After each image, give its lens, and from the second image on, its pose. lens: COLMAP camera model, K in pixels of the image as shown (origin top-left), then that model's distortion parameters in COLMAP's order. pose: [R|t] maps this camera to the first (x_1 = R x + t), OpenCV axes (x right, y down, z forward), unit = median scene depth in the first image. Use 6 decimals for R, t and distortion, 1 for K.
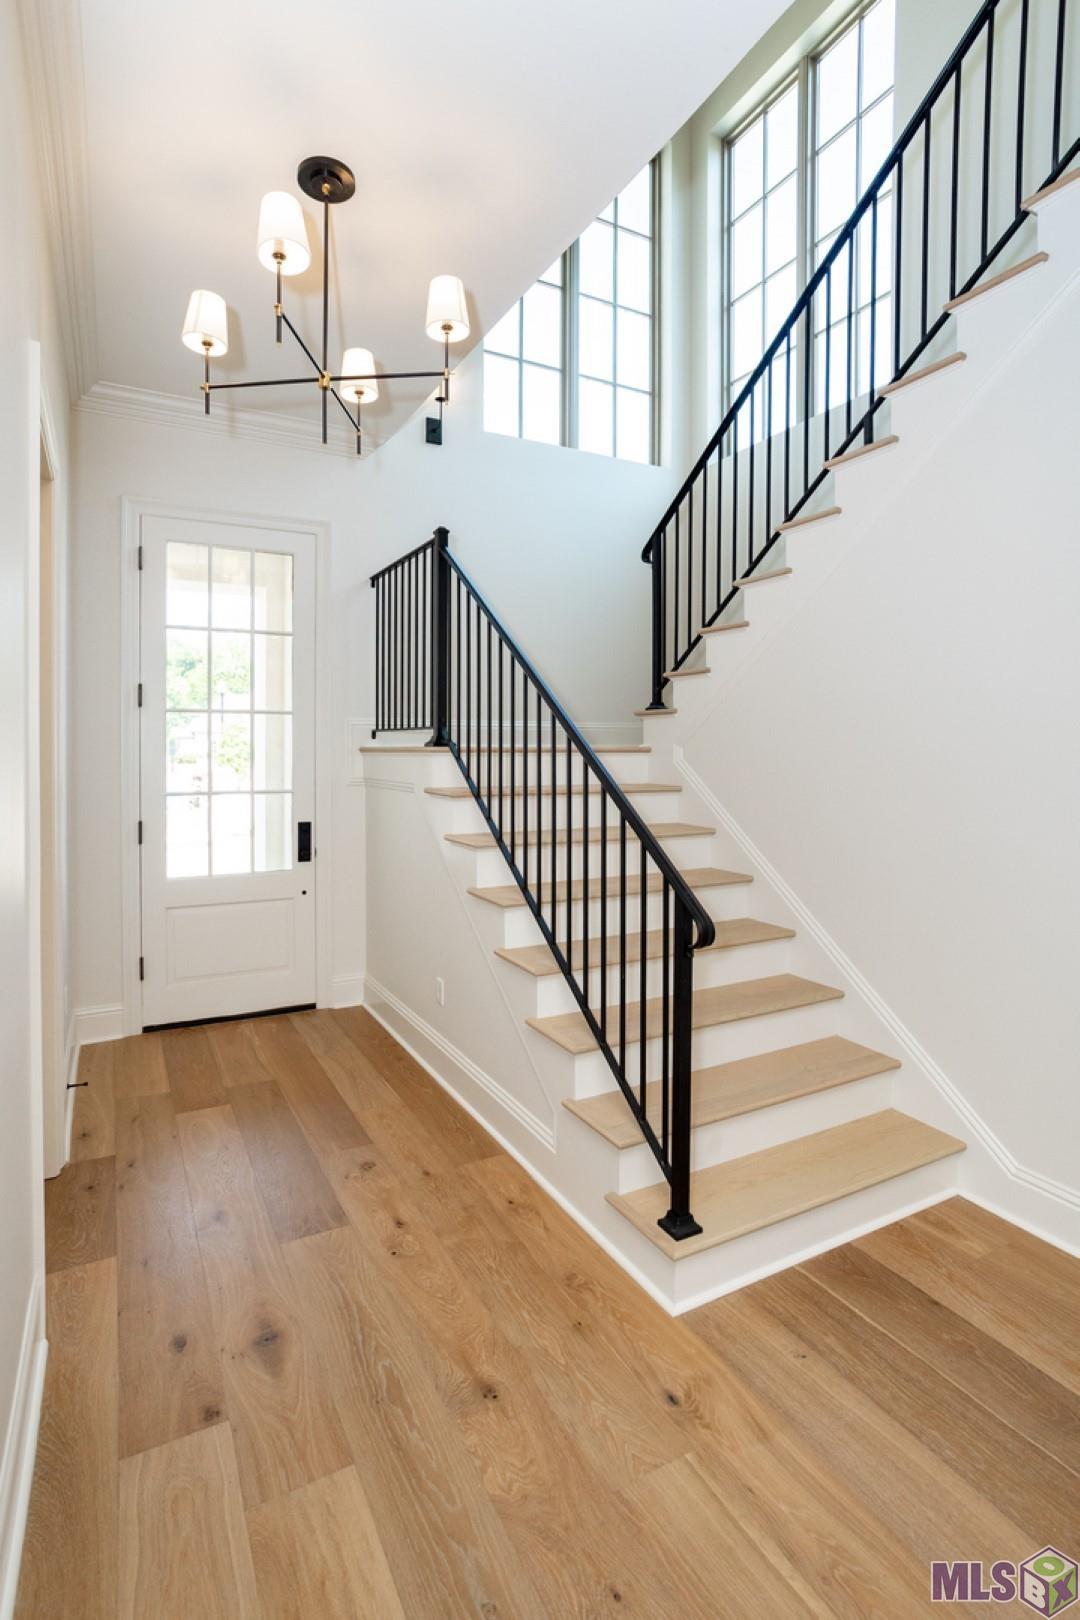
lens RADIAL K [[791.0, 0, 542.6], [0, 791.0, 752.6], [0, 0, 1]] dist [-0.000476, -0.000063]
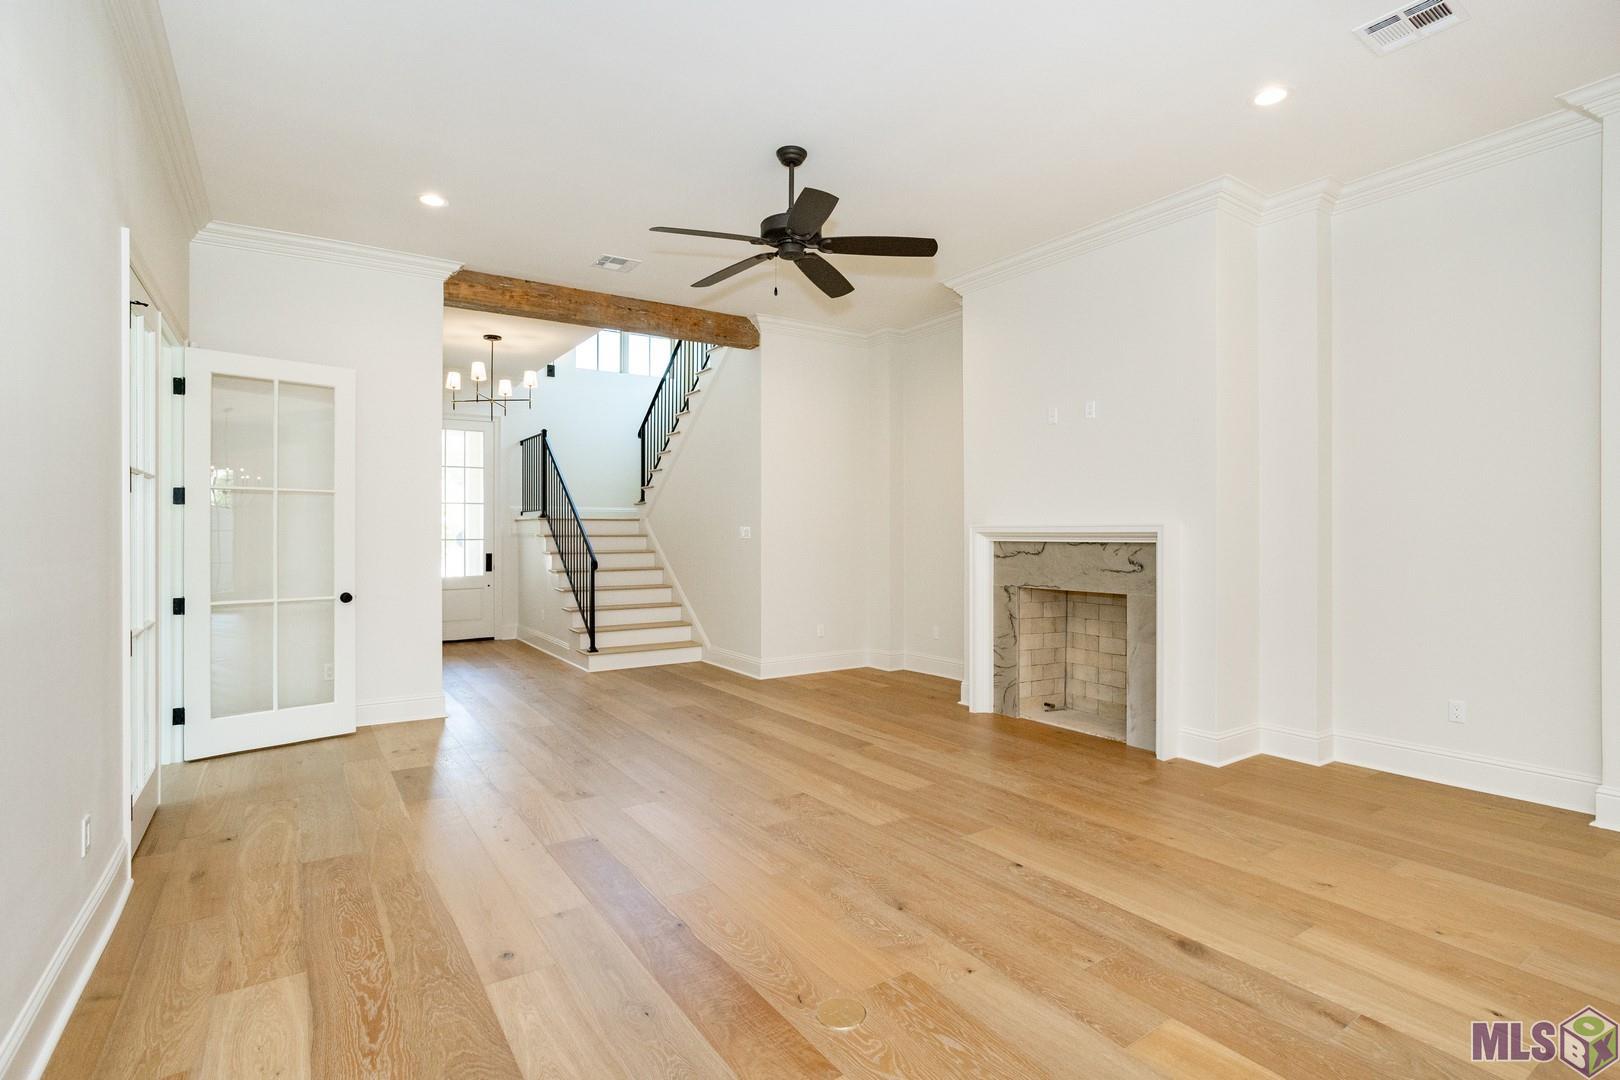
lens RADIAL K [[795.3, 0, 812.1], [0, 795.3, 519.5], [0, 0, 1]] dist [-0.048736, 0.034305]
pose [[0.996894, -0.005454, 0.078563, 0.481544], [0.007242, 0.999721, -0.022488, 0.055888], [-0.078418, 0.022987, 0.996655, -1.435247]]
